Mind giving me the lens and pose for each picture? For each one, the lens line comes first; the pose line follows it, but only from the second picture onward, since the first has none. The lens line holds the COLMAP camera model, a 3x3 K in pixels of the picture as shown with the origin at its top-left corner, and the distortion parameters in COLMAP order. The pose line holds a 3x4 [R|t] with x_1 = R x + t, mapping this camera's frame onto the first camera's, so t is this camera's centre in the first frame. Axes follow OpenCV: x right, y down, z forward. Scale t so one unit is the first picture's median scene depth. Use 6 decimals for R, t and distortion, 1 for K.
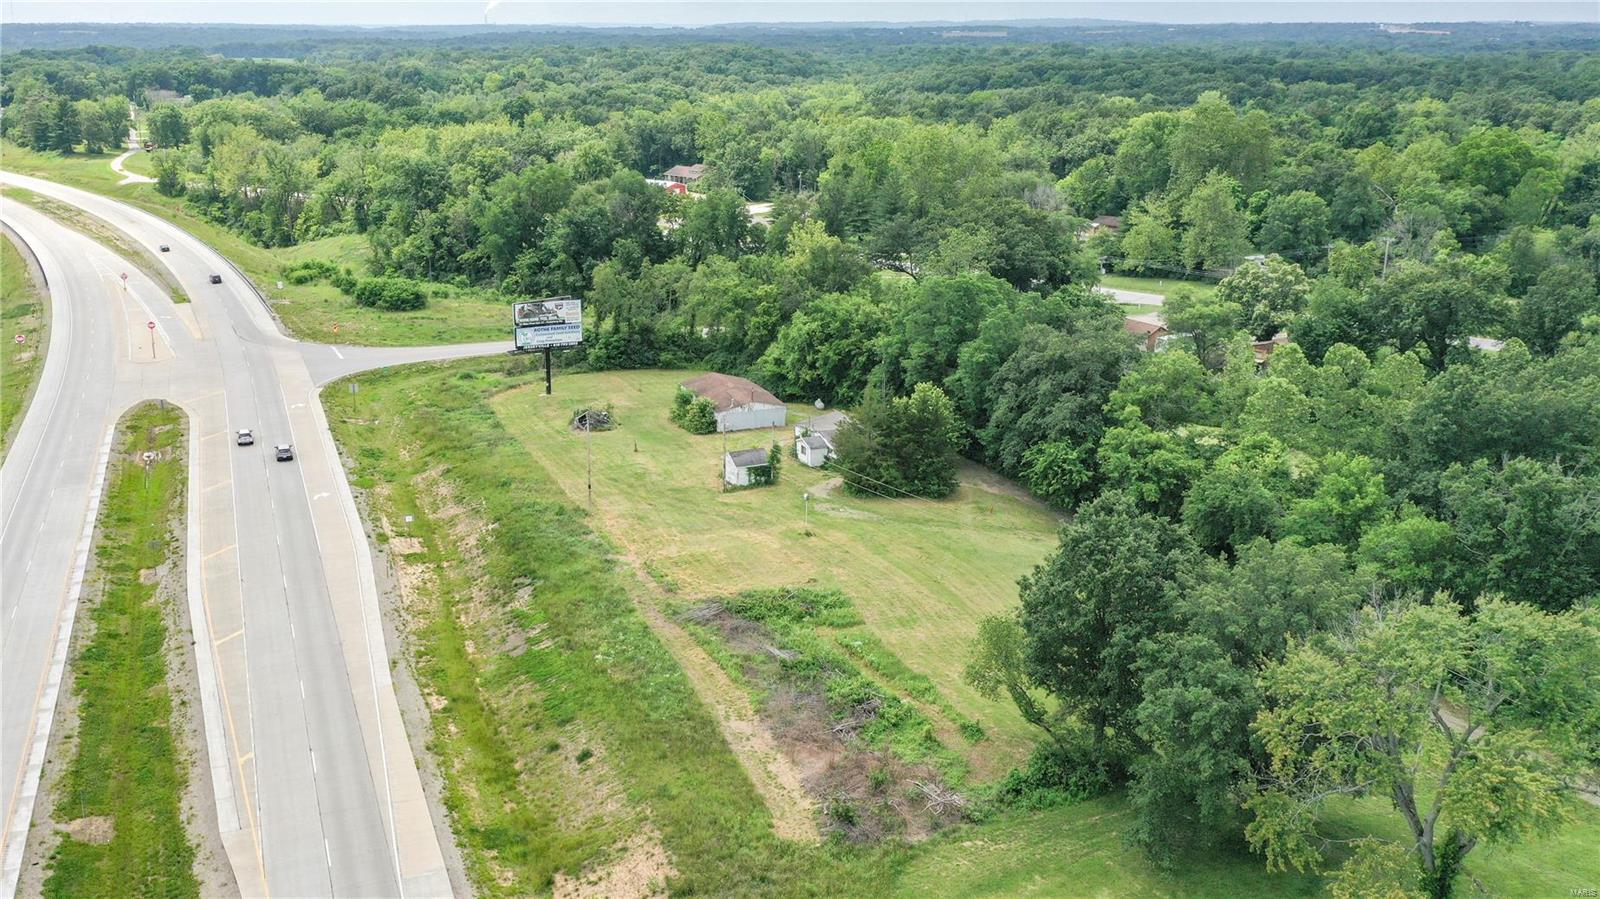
lens RADIAL K [[1427.5, 0, 746.8], [0, 1427.5, 449.3], [0, 0, 1]] dist [0.000603, 0.001252]
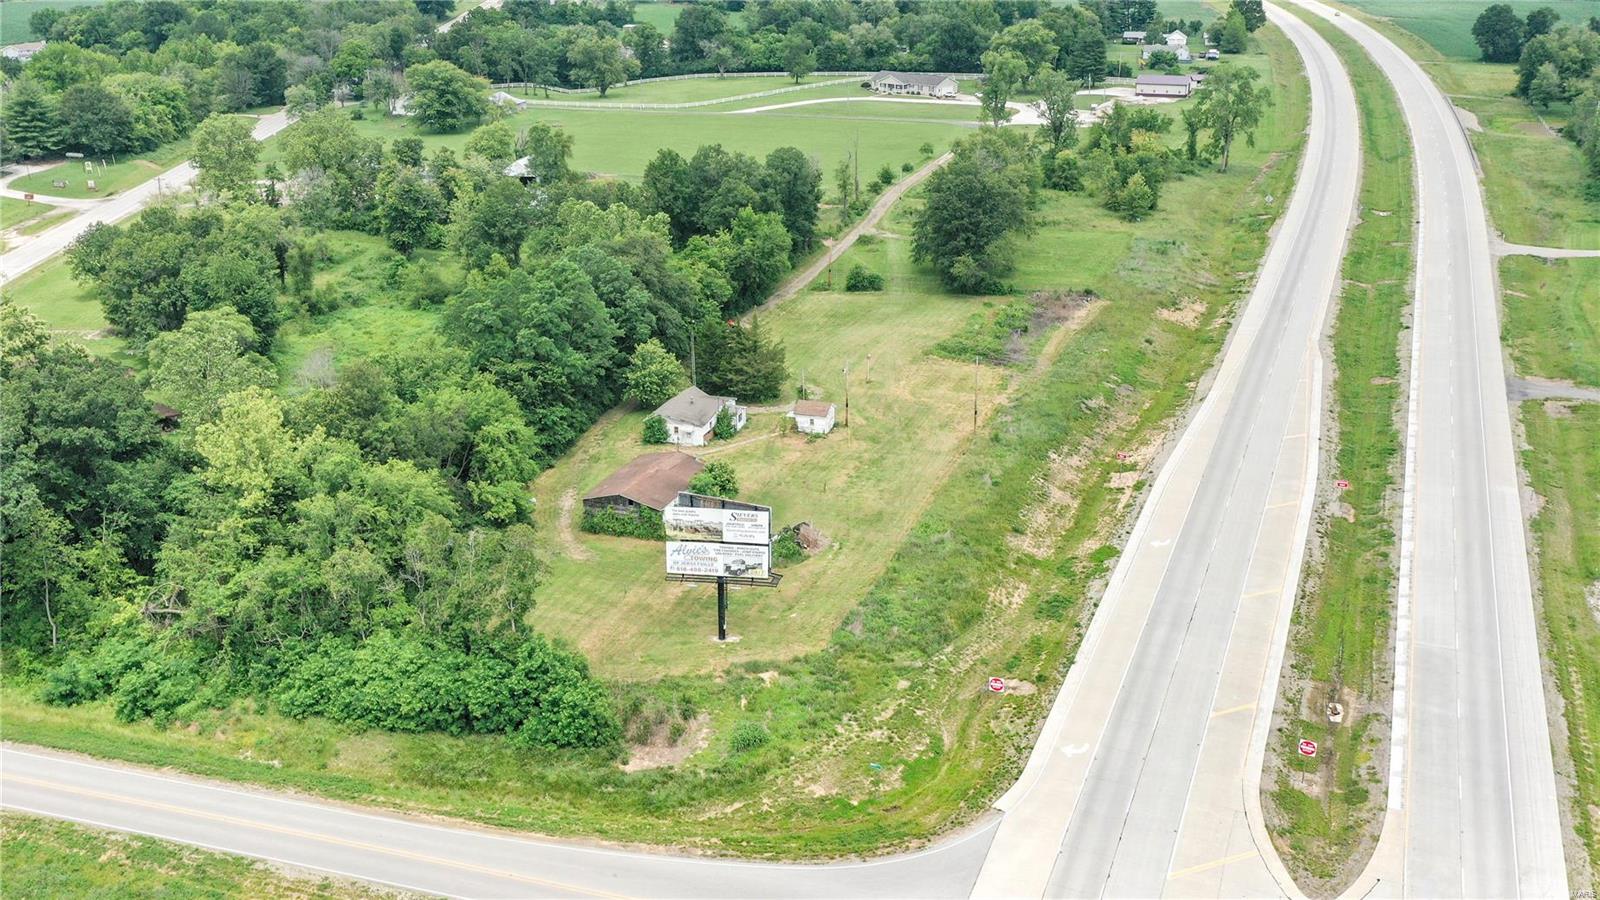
lens RADIAL K [[1427.5, 0, 746.8], [0, 1427.5, 449.8], [0, 0, 1]] dist [0.000603, 0.001252]
pose [[-0.715037, -0.253294, 0.651586, -0.566797], [0.207253, 0.813347, 0.543612, -0.474685], [-0.667659, 0.523746, -0.529077, 1.332510]]
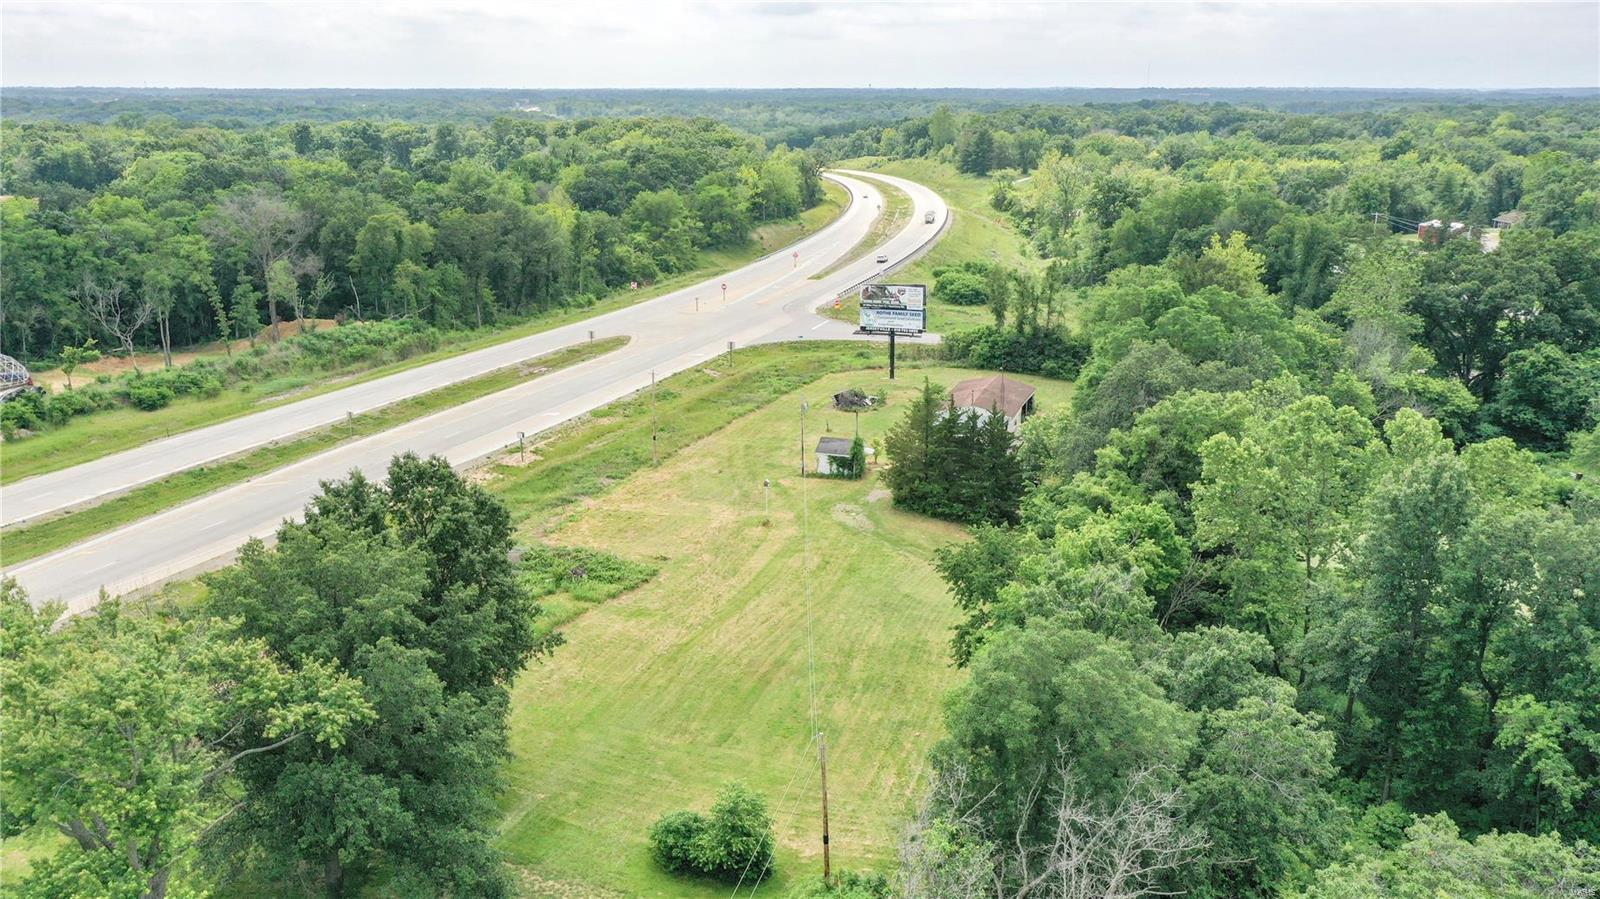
lens RADIAL K [[1296.4, 0, 800.0], [0, 1296.4, 449.5], [0, 0, 1]] dist [0.009017, 0.005489]
pose [[0.741322, 0.175892, -0.647691, 0.426923], [-0.189057, 0.980695, 0.049938, -0.023788], [0.643971, 0.085431, 0.760265, 0.274511]]
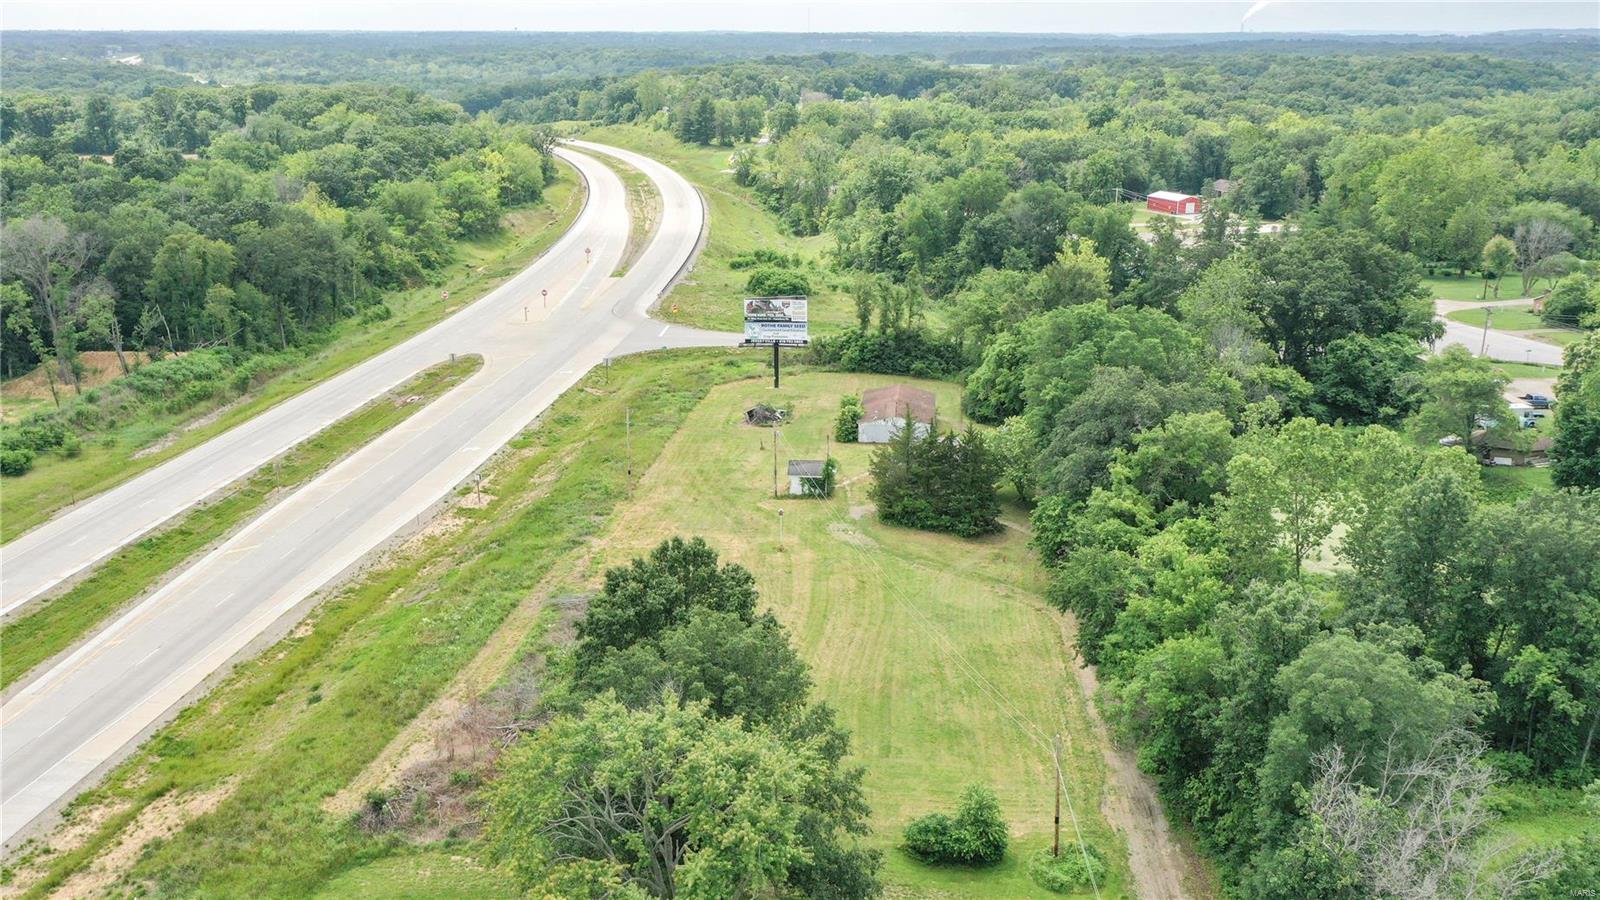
lens RADIAL K [[1378.1, 0, 800.0], [0, 1378.1, 450.0], [0, 0, 1]] dist [0.006990, 0.003330]
pose [[0.886217, 0.132568, -0.443898, 0.341031], [-0.130520, 0.990816, 0.035328, -0.032241], [0.444504, 0.026630, 0.895381, 0.106526]]
